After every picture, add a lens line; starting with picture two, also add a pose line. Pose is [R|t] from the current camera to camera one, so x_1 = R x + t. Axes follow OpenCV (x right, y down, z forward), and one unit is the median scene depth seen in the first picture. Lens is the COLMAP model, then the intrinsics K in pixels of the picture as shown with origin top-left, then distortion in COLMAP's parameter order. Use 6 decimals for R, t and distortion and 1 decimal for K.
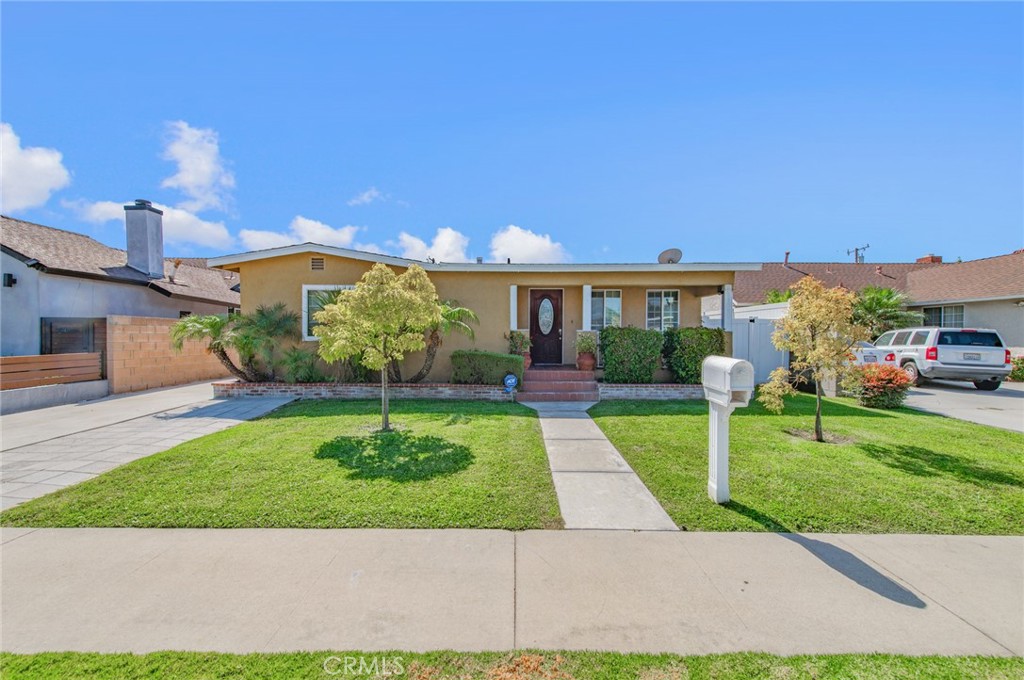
lens RADIAL K [[403.7, 0, 509.1], [0, 403.7, 338.5], [0, 0, 1]] dist [0.006772, -0.001726]
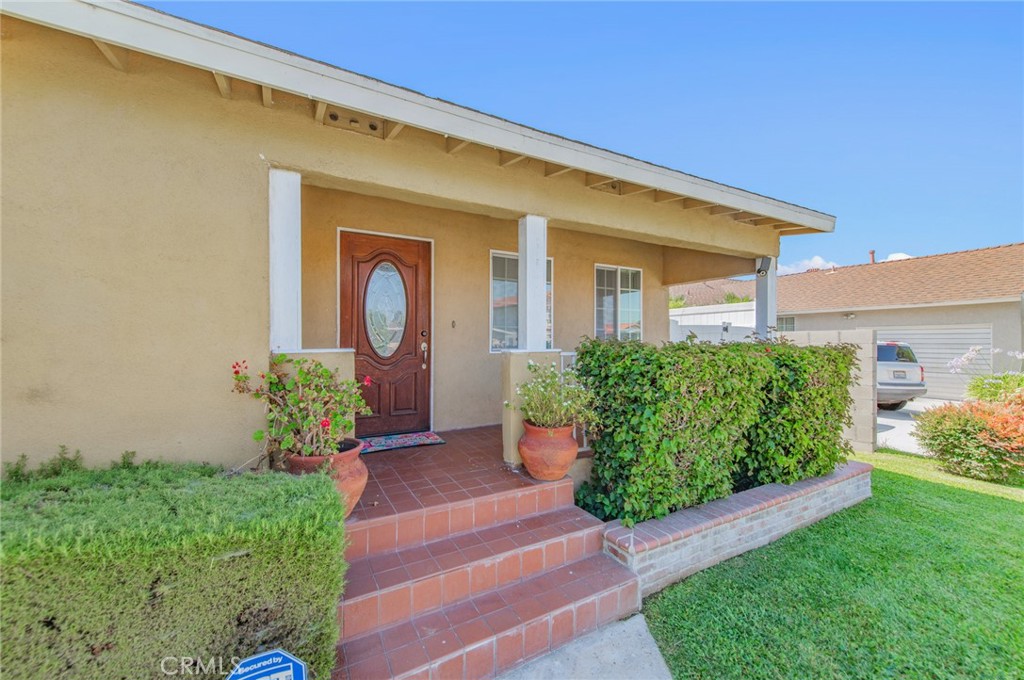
lens RADIAL K [[403.7, 0, 513.9], [0, 403.7, 339.0], [0, 0, 1]] dist [0.006772, -0.001726]
pose [[0.865172, 0.001688, 0.501472, 0.008086], [0.007722, 0.999831, -0.016687, -0.023784], [-0.501415, 0.018309, 0.865013, 0.708205]]
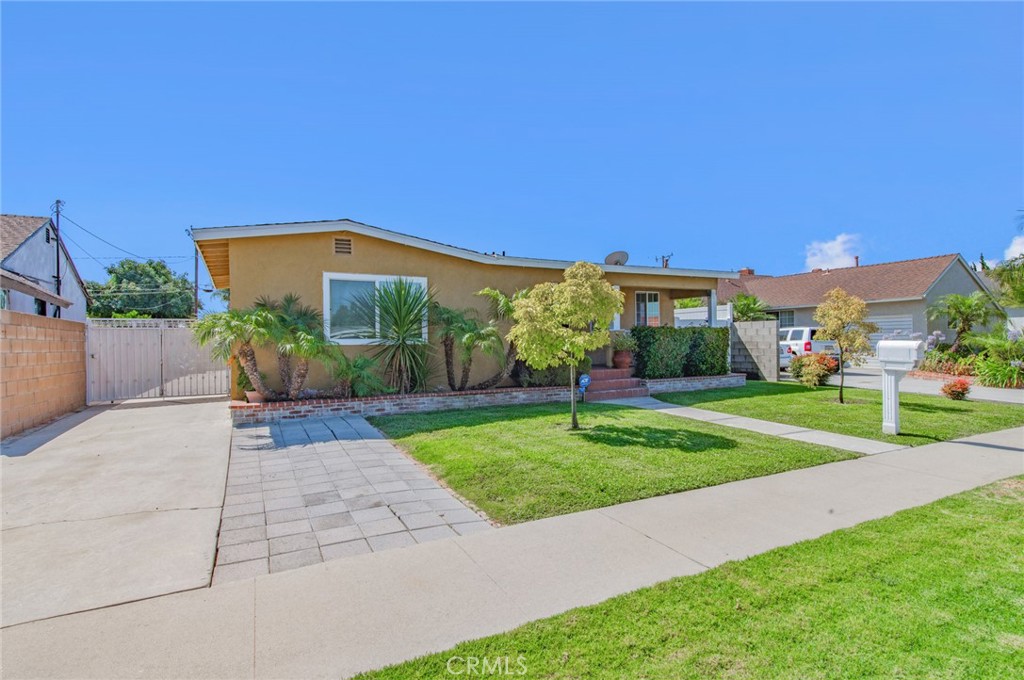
lens RADIAL K [[518.2, 0, 507.6], [0, 518.2, 338.3], [0, 0, 1]] dist [-0.000131, -0.000020]
pose [[0.883611, -0.012345, 0.468058, -0.656055], [0.020391, 0.999719, -0.012126, 0.011867], [-0.467777, 0.020259, 0.883614, -0.028248]]
